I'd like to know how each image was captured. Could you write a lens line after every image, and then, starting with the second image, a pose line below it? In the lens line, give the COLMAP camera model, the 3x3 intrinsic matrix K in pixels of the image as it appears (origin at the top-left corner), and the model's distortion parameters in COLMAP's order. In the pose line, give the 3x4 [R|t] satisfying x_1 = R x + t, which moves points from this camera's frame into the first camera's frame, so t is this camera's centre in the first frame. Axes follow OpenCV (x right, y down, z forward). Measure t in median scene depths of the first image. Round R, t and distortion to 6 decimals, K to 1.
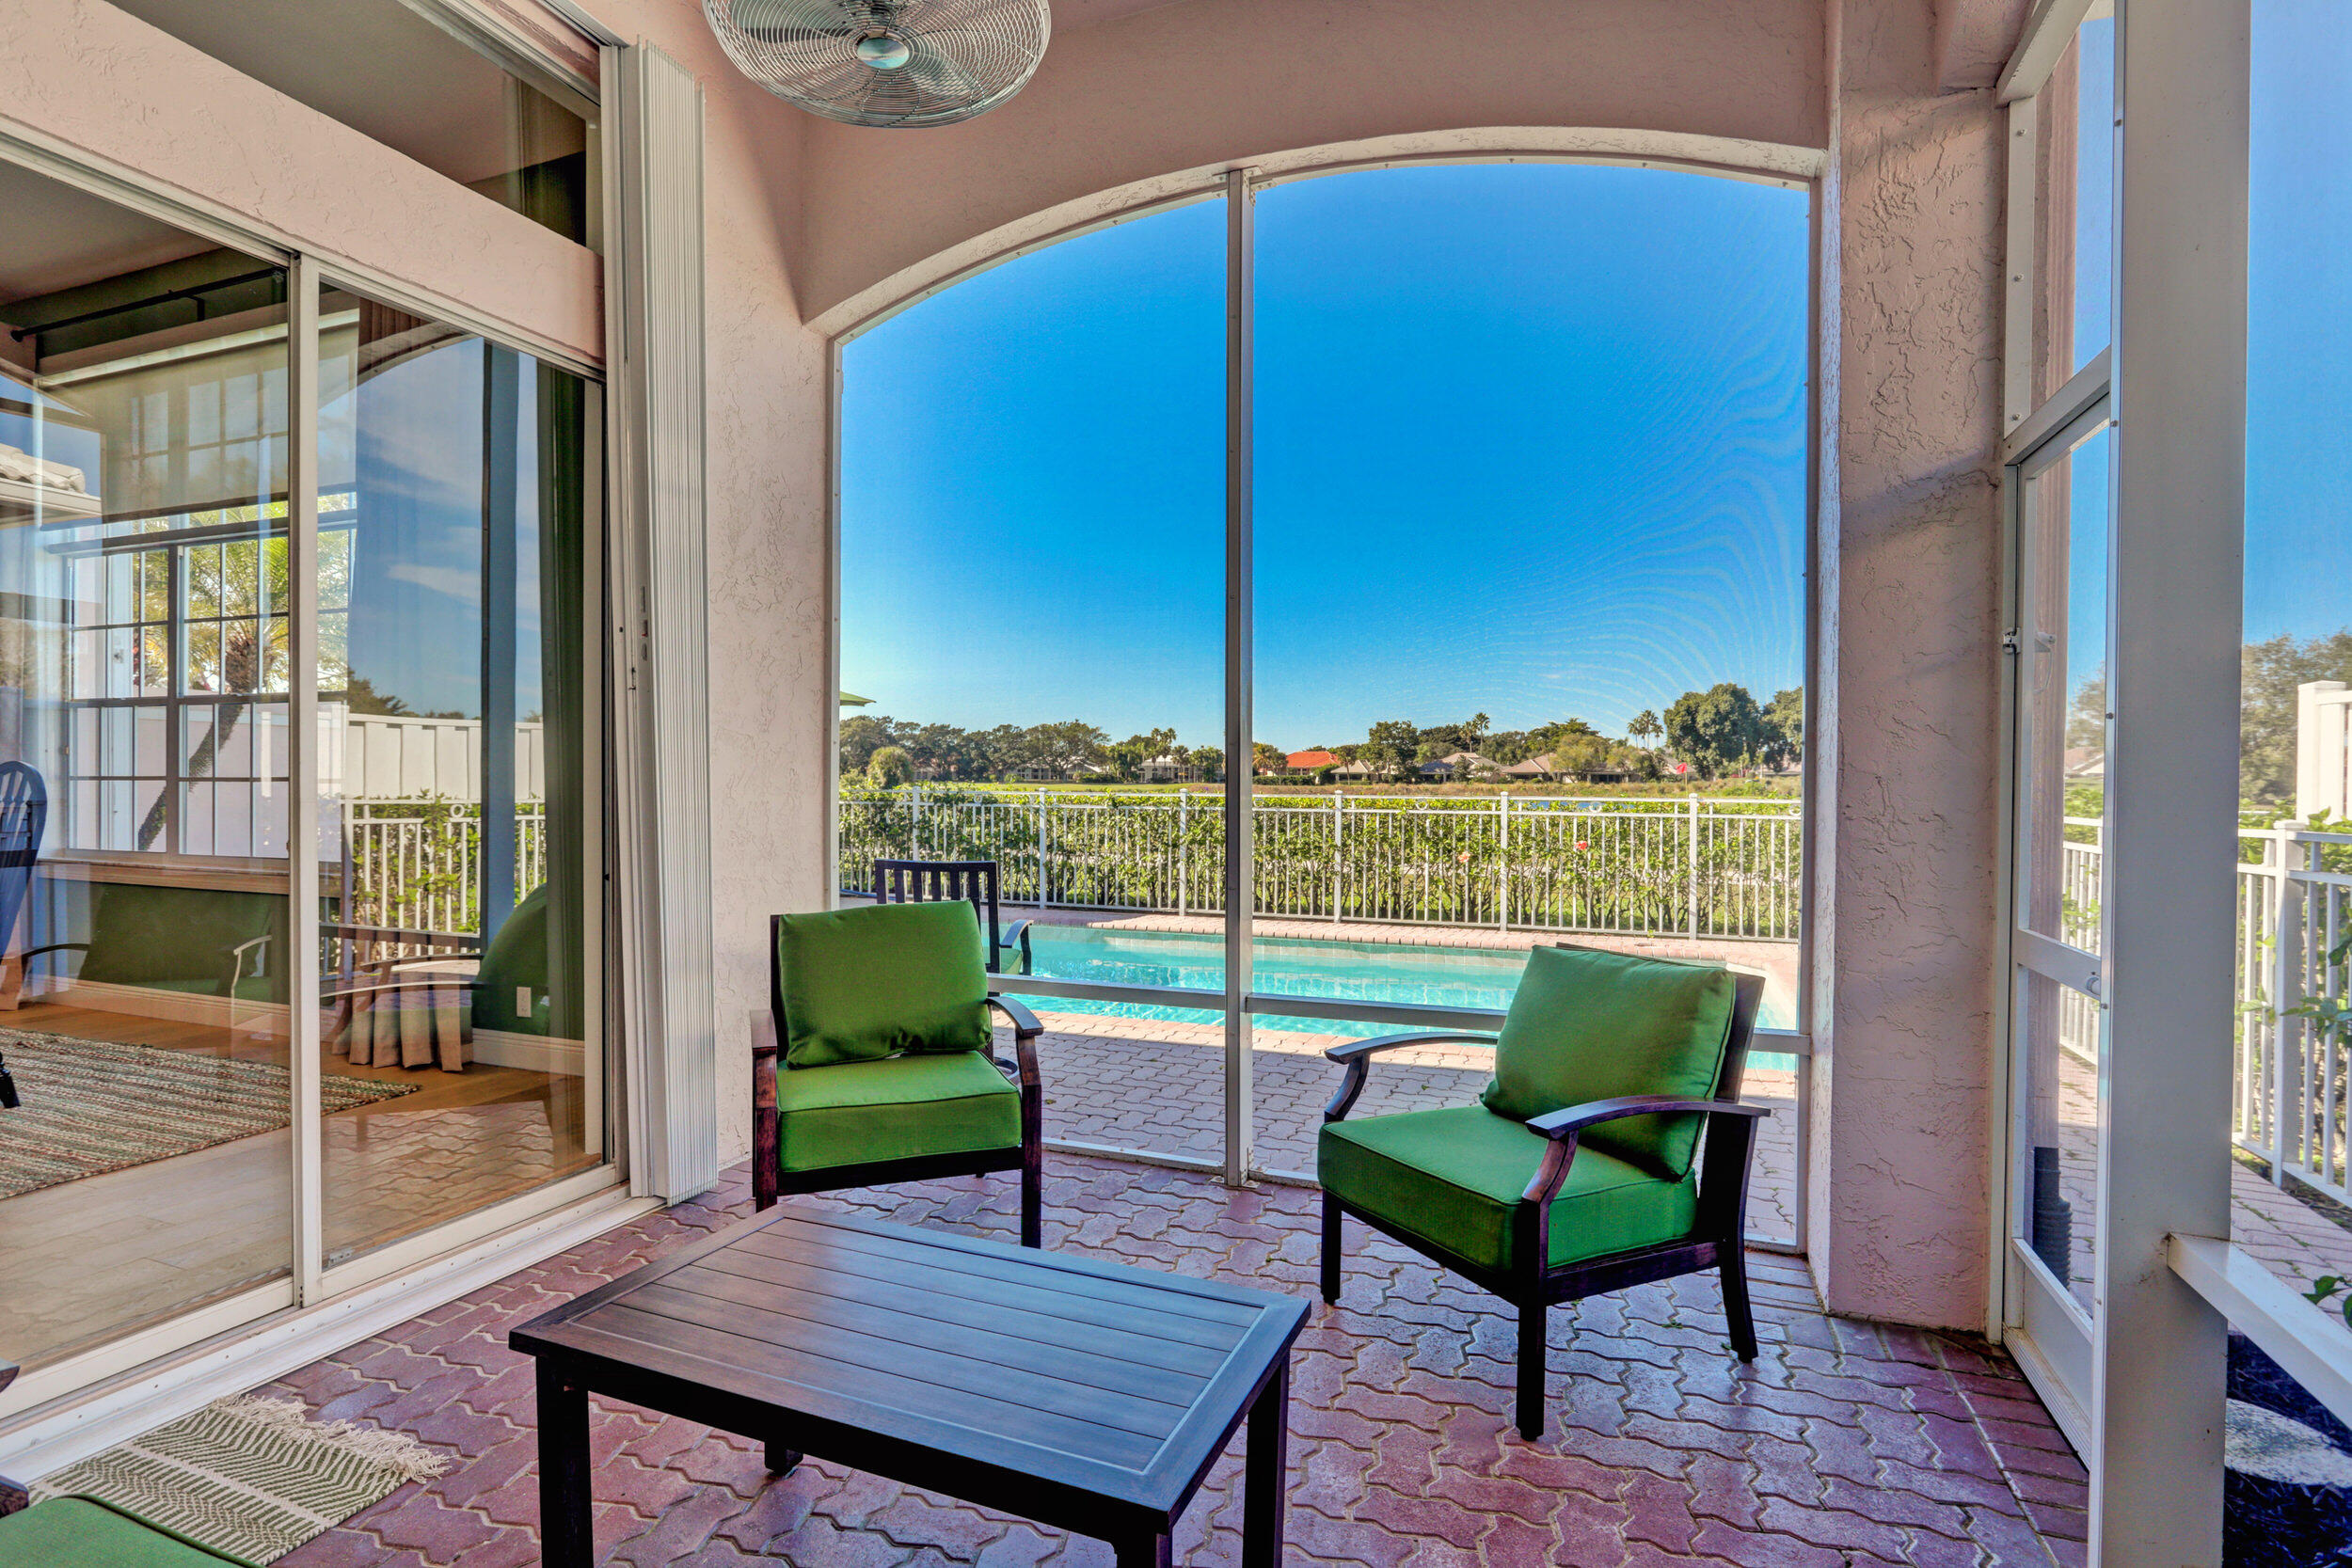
lens RADIAL K [[1157.6, 0, 1176.0], [0, 1157.6, 784.0], [0, 0, 1]] dist [-0.017274, 0.002099]
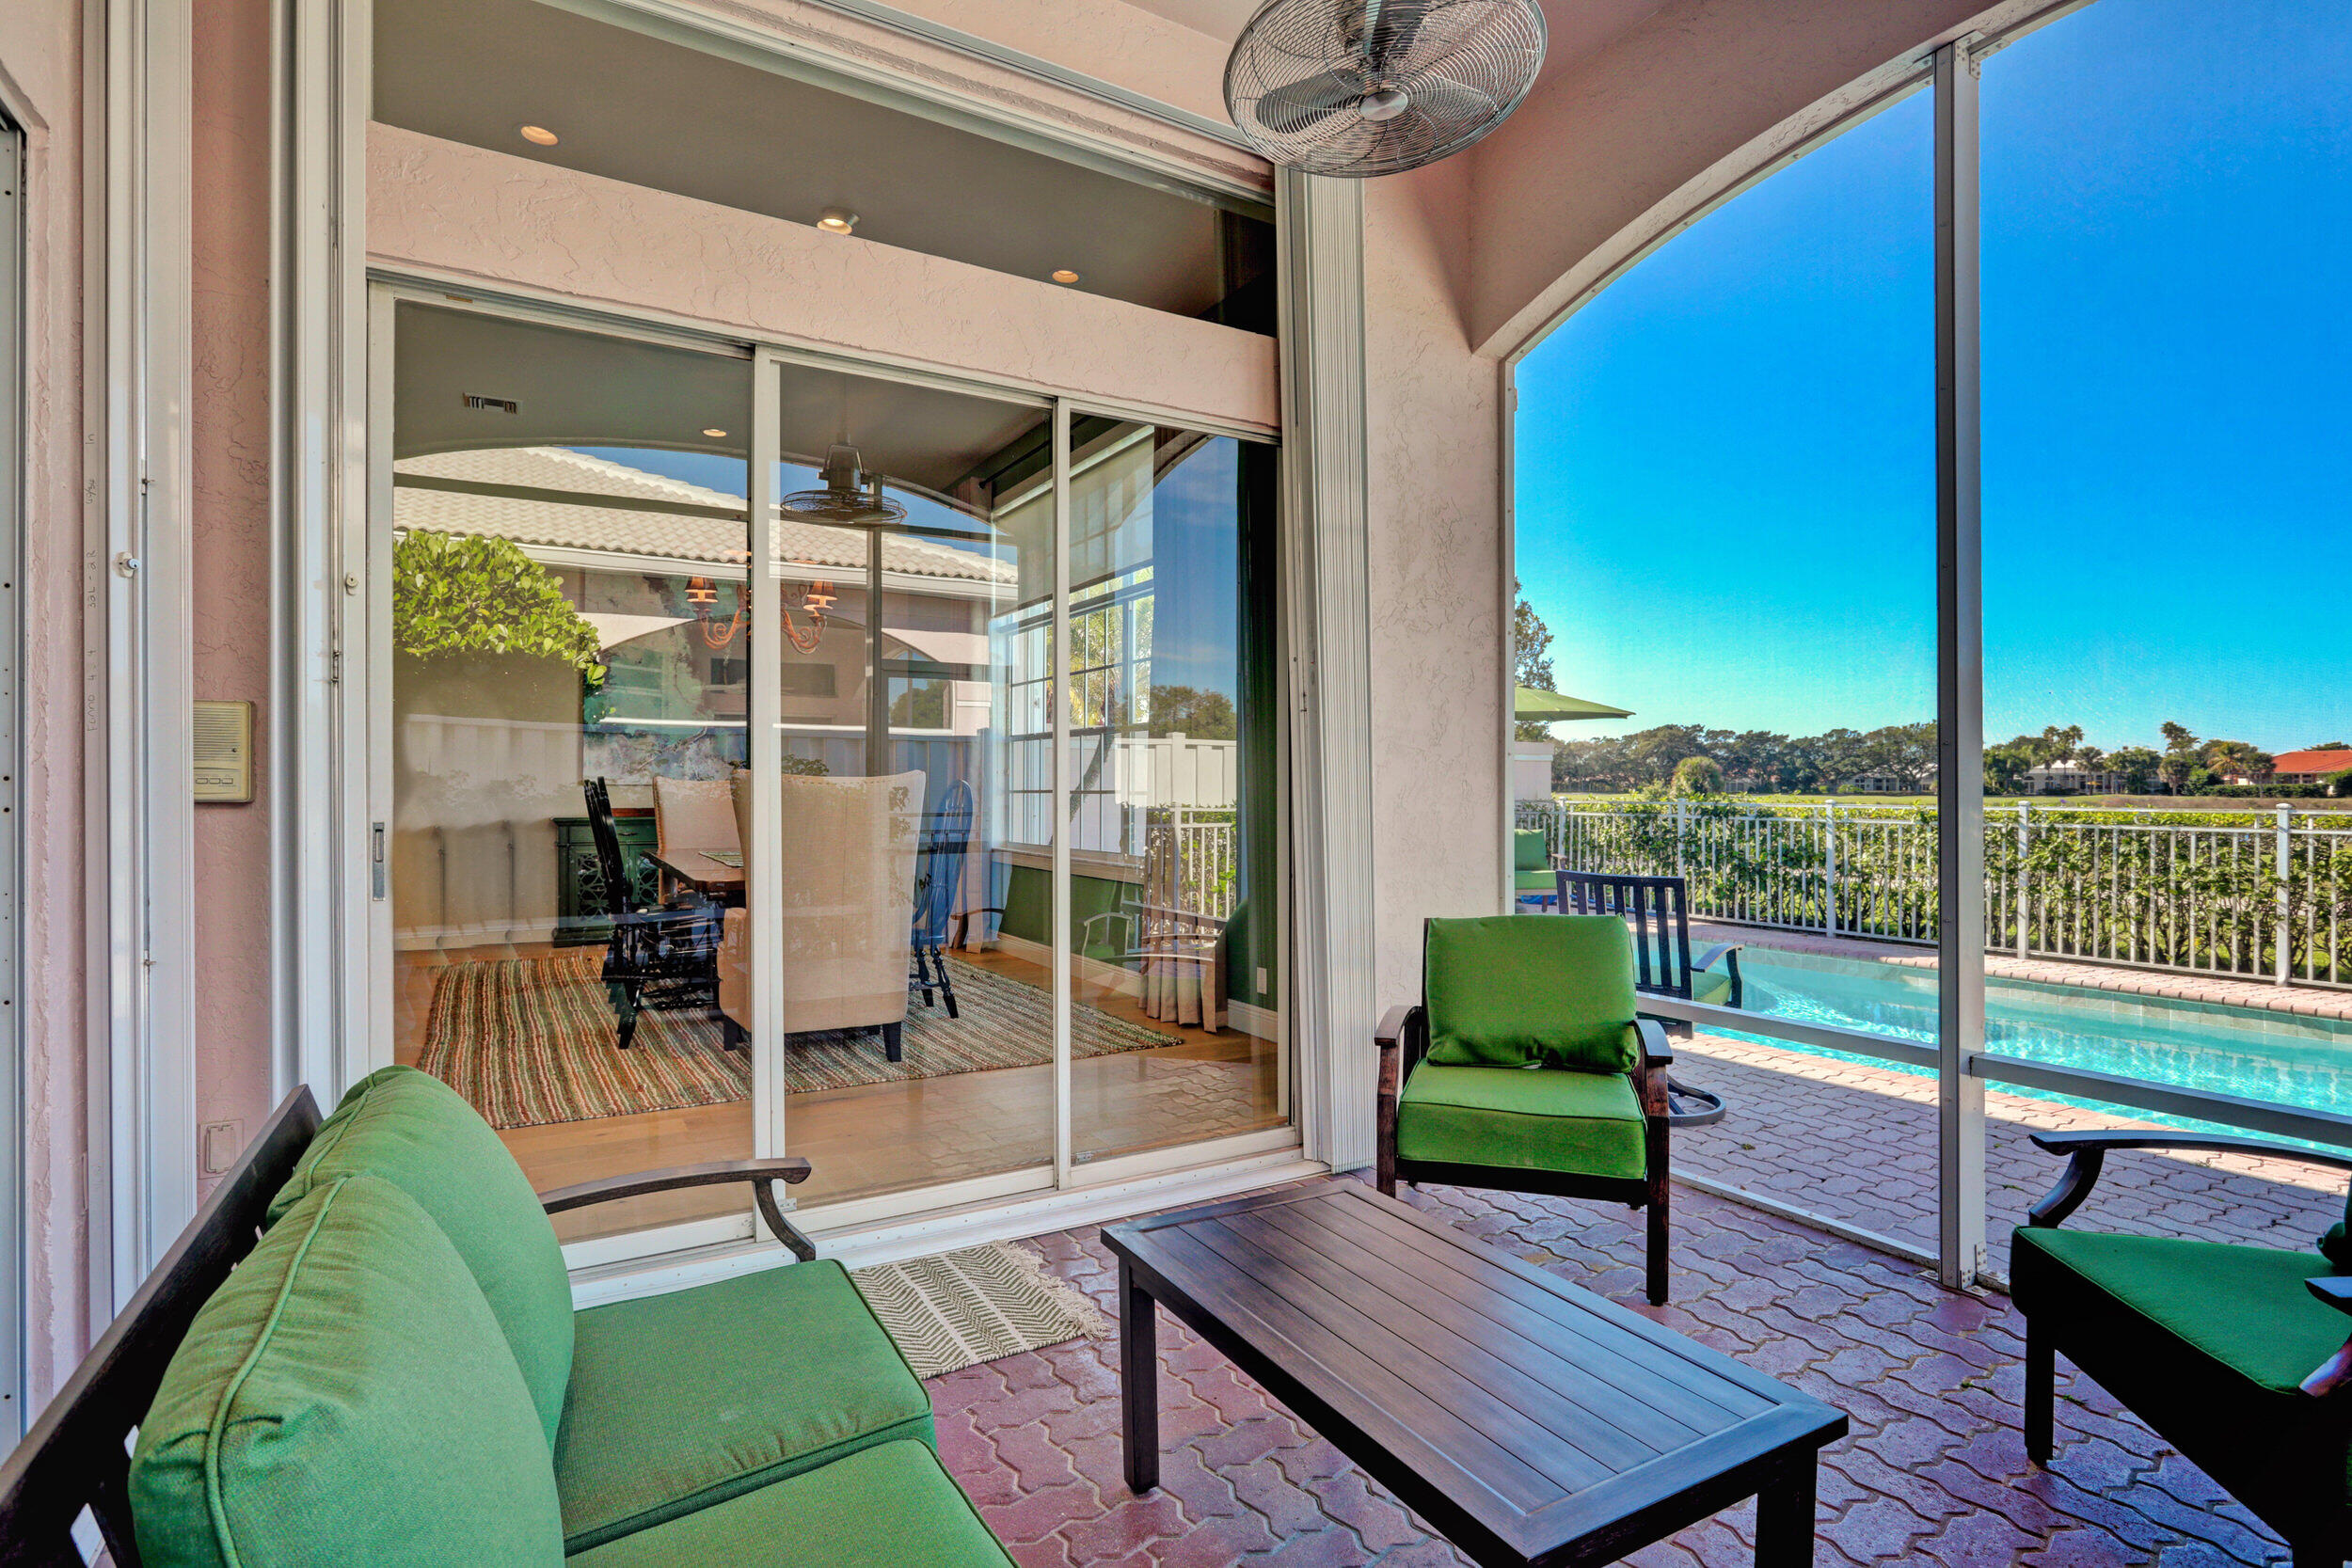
lens RADIAL K [[1150.3, 0, 1176.0], [0, 1150.3, 784.0], [0, 0, 1]] dist [-0.020960, 0.010103]
pose [[0.781789, -0.007669, -0.623496, 0.034011], [0.000899, 0.999937, -0.011171, 0.000577], [0.623543, 0.008173, 0.781747, 0.008125]]
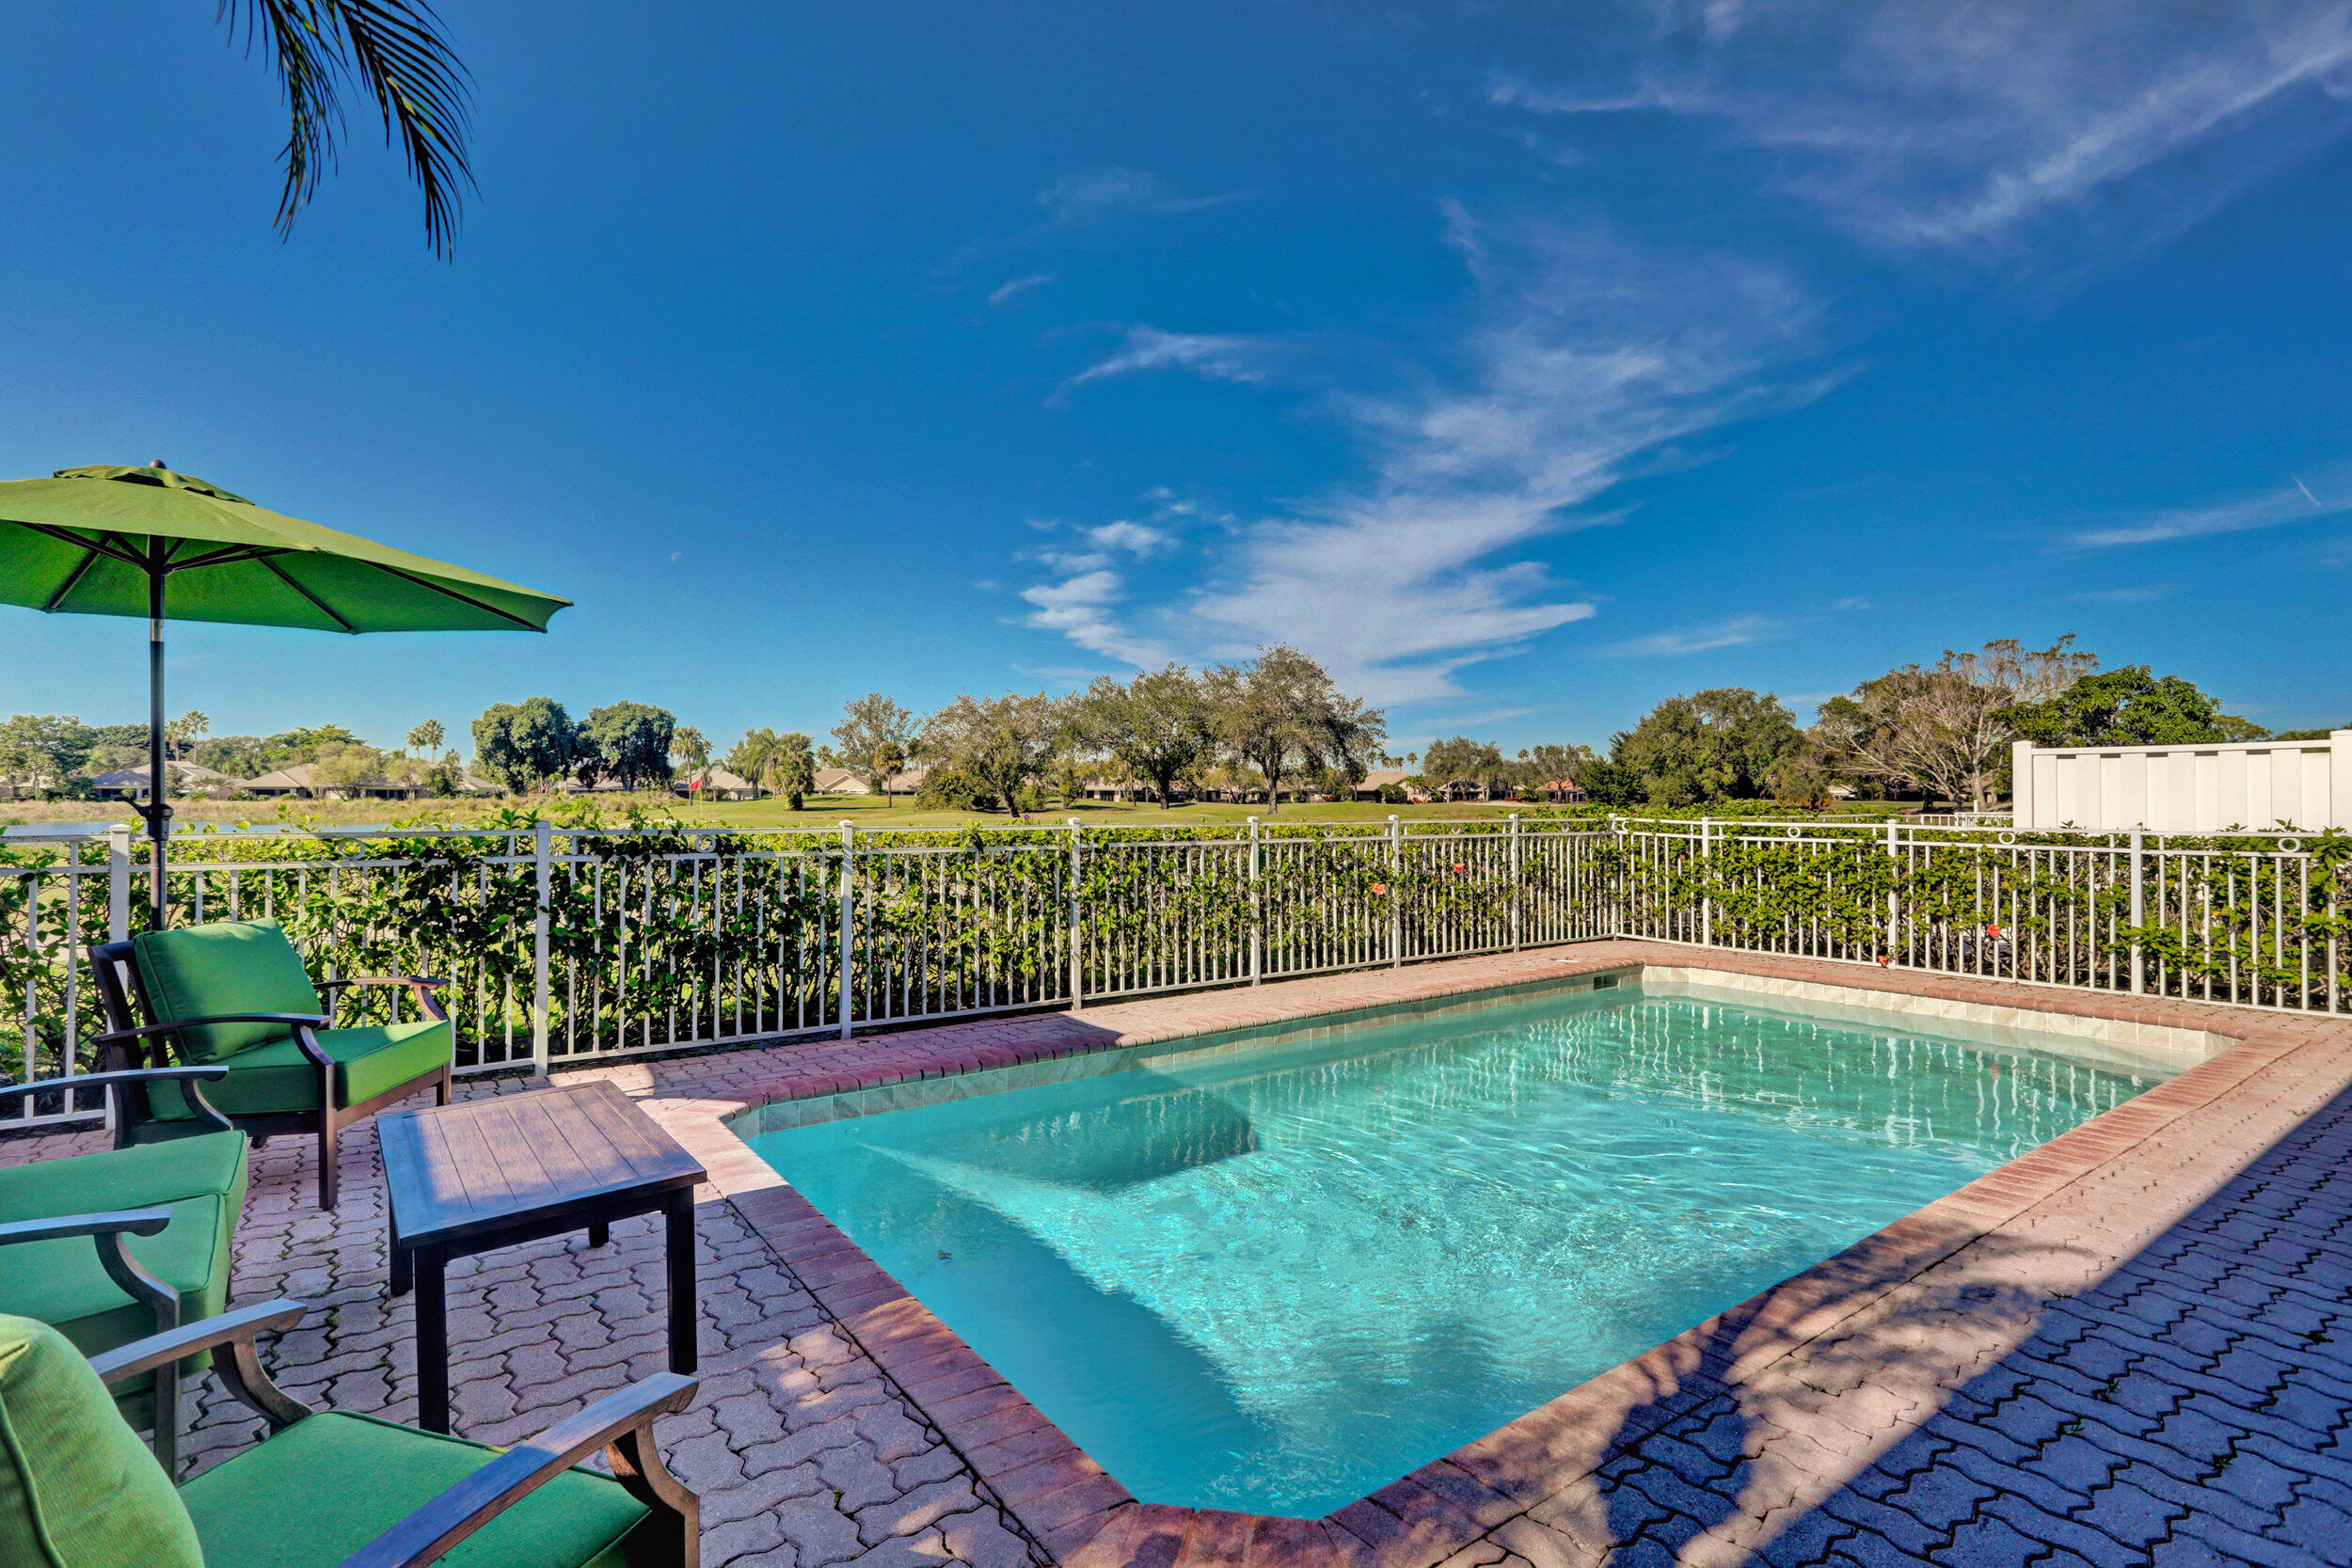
lens RADIAL K [[1118.8, 0, 1176.0], [0, 1118.8, 733.5], [0, 0, 1]] dist [-0.001097, -0.000068]
pose [[0.539257, 0.045786, 0.840895, -0.434515], [0.003764, 0.998380, -0.056775, -0.006577], [-0.842133, 0.033782, 0.538211, 0.498412]]
